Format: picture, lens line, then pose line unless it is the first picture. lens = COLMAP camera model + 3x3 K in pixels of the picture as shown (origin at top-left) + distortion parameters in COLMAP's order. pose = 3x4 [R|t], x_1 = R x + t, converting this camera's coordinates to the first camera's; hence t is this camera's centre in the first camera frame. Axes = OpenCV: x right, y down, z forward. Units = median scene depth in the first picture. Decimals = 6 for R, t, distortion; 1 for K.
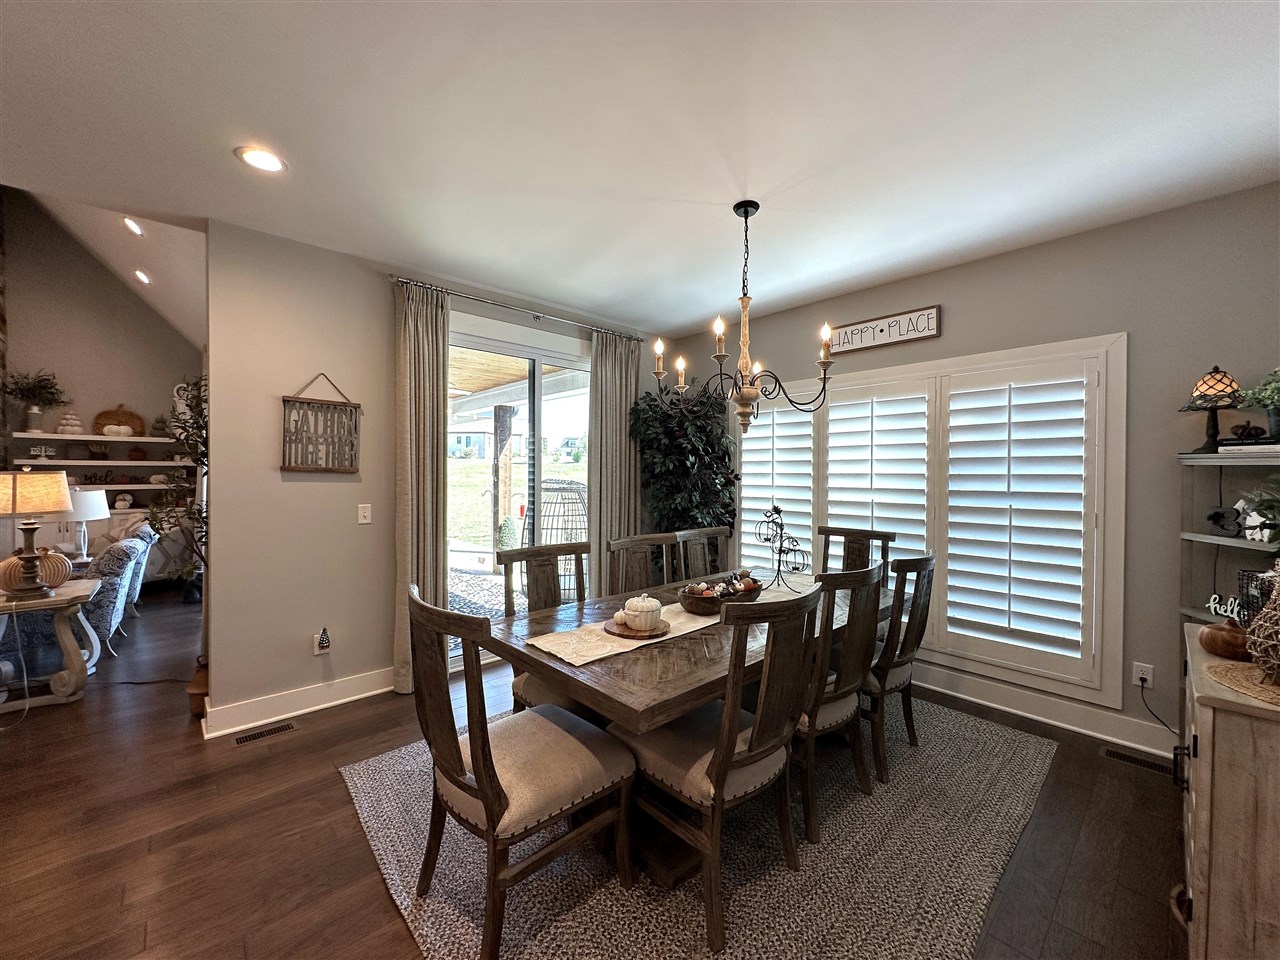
lens RADIAL K [[510.5, 0, 640.0], [0, 510.5, 480.0], [0, 0, 1]] dist [0.001639, 0.000497]
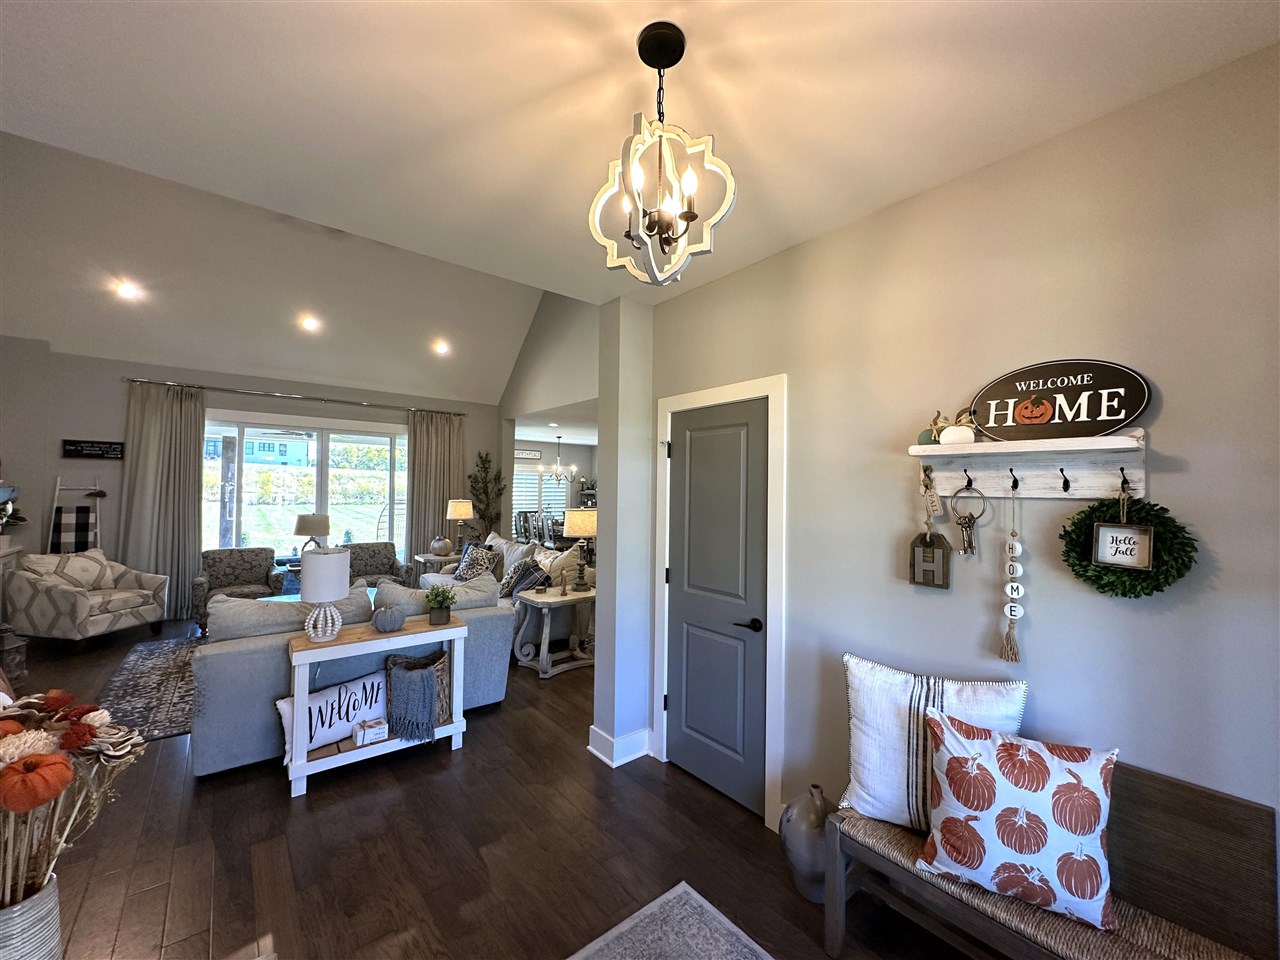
lens RADIAL K [[510.5, 0, 640.0], [0, 510.5, 480.0], [0, 0, 1]] dist [0.001639, 0.000497]
pose [[0.051832, 0.013401, 0.998566, -4.443693], [0.000681, 0.999909, -0.013455, -0.101842], [-0.998656, 0.001377, 0.051818, 0.082194]]
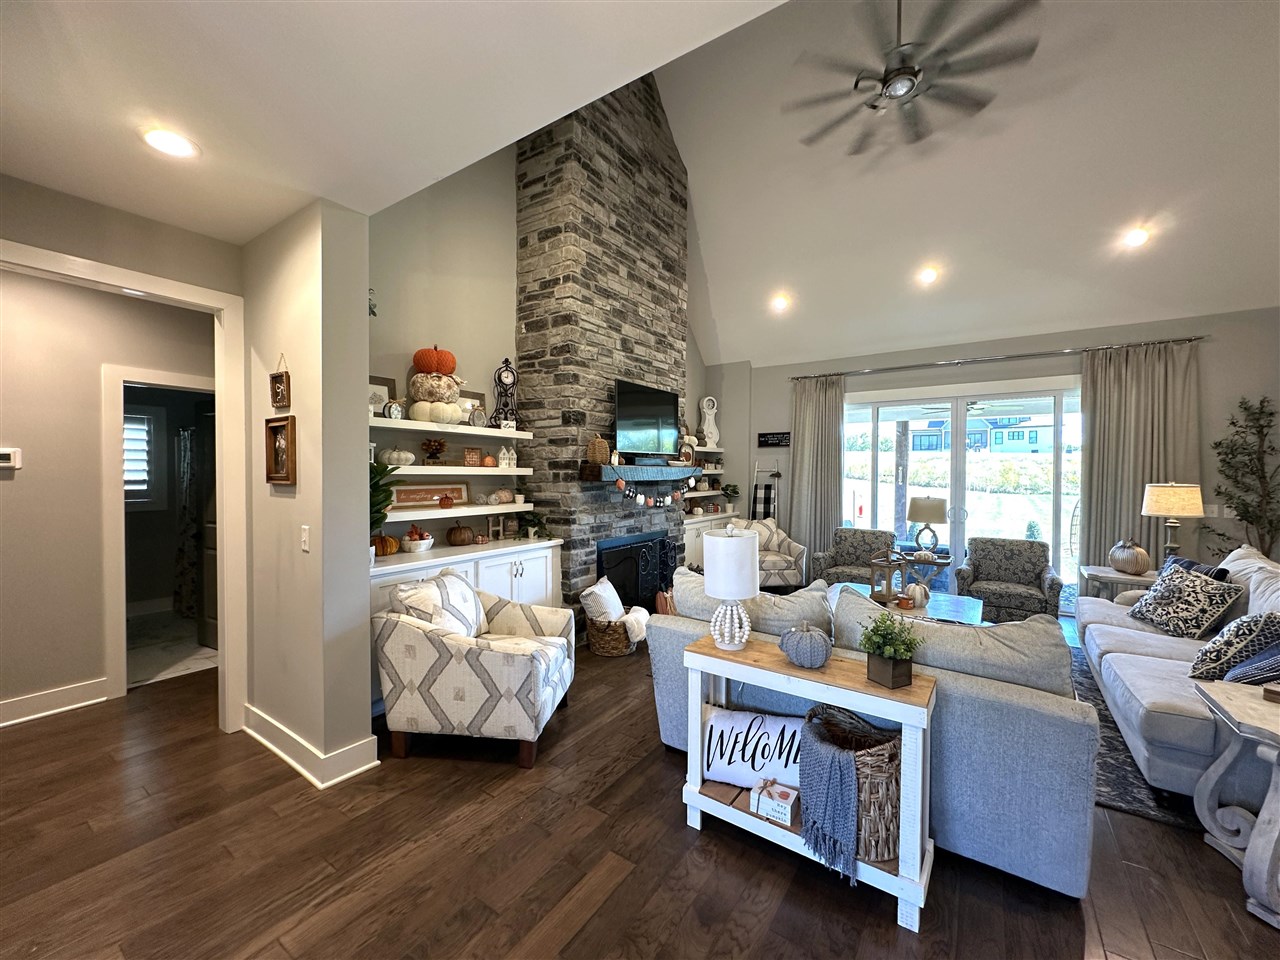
lens RADIAL K [[510.5, 0, 640.0], [0, 510.5, 480.0], [0, 0, 1]] dist [0.001639, 0.000497]
pose [[0.971516, -0.005064, 0.236921, -3.705003], [0.004538, 0.999986, 0.002765, -0.053912], [-0.236932, -0.001611, 0.971525, 0.026208]]
